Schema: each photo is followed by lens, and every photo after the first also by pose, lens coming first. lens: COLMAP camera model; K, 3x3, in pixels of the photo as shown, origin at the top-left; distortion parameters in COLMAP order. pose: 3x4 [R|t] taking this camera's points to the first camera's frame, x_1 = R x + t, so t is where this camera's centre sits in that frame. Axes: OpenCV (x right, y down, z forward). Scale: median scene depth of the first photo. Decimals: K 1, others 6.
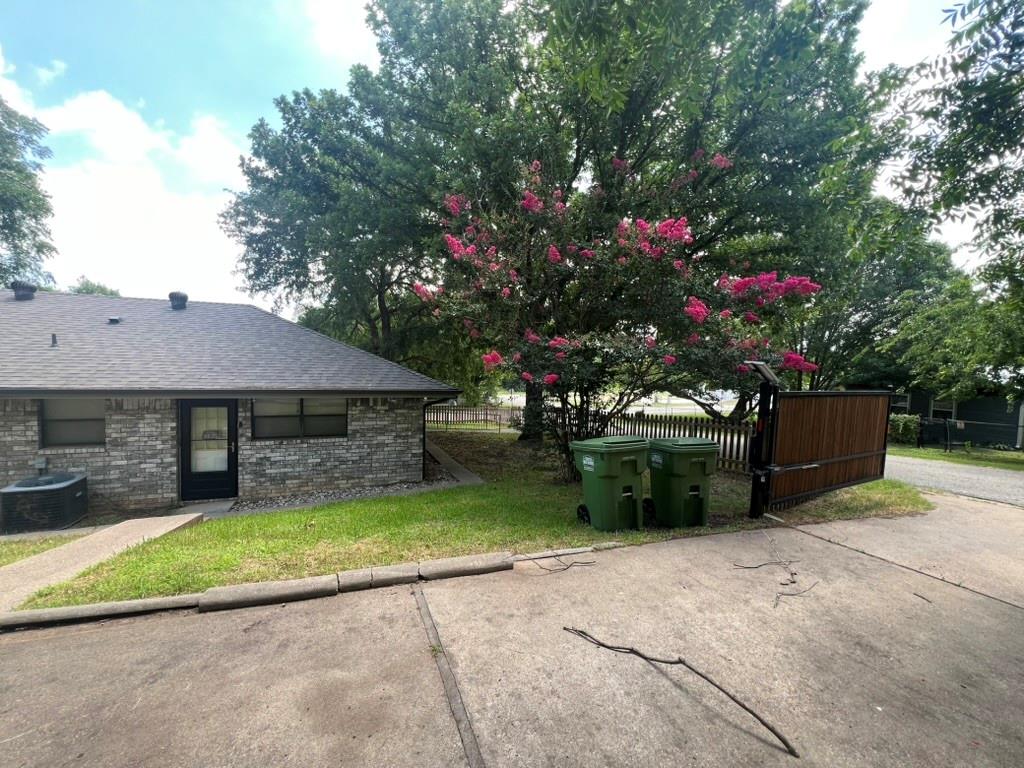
lens RADIAL K [[410.5, 0, 509.4], [0, 410.5, 382.8], [0, 0, 1]] dist [-0.002987, 0.000281]
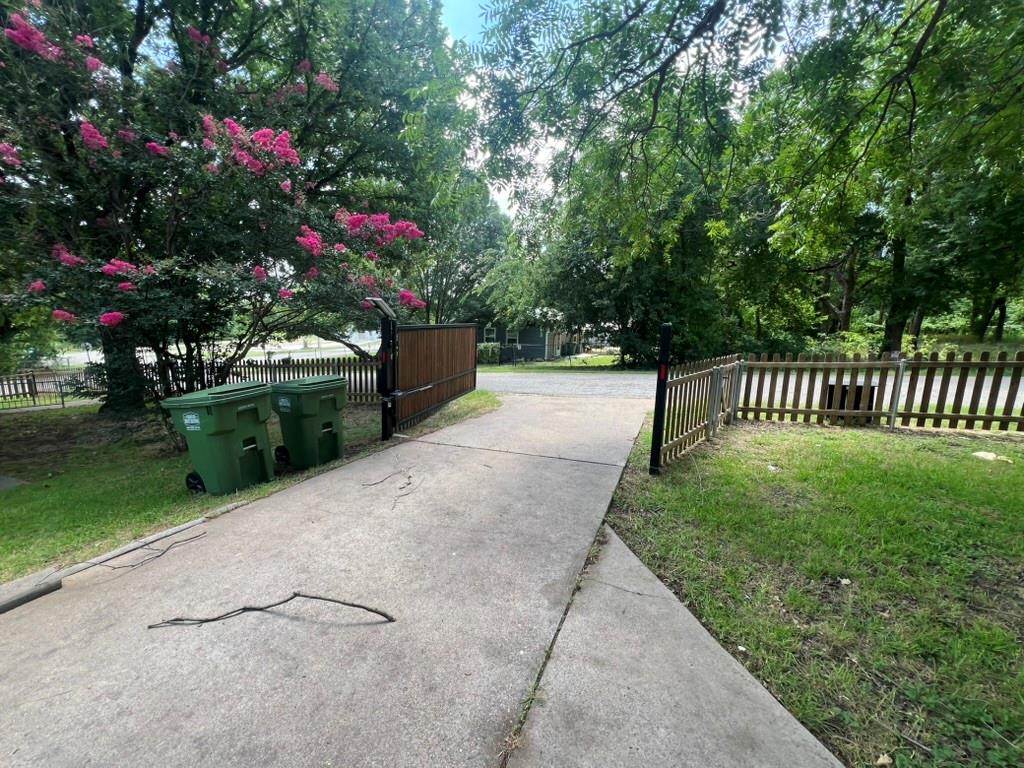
lens RADIAL K [[410.5, 0, 509.4], [0, 410.5, 382.8], [0, 0, 1]] dist [-0.002987, 0.000281]
pose [[0.693950, -0.133055, 0.707623, 0.040384], [0.034647, 0.987810, 0.151762, 0.011279], [-0.719189, -0.080798, 0.690100, -0.004525]]
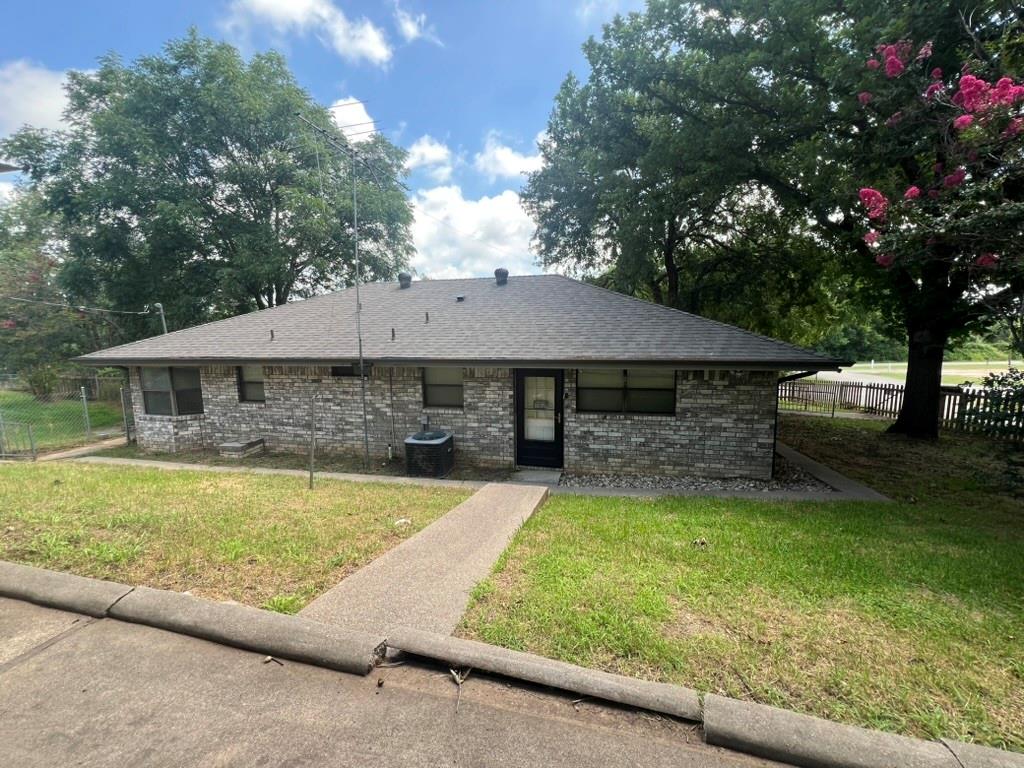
lens RADIAL K [[410.5, 0, 509.4], [0, 410.5, 382.8], [0, 0, 1]] dist [-0.002987, 0.000281]
pose [[0.827203, 0.035500, -0.560780, -0.229545], [0.008029, 0.997154, 0.074968, -0.002049], [0.561845, -0.066516, 0.824564, 0.130017]]
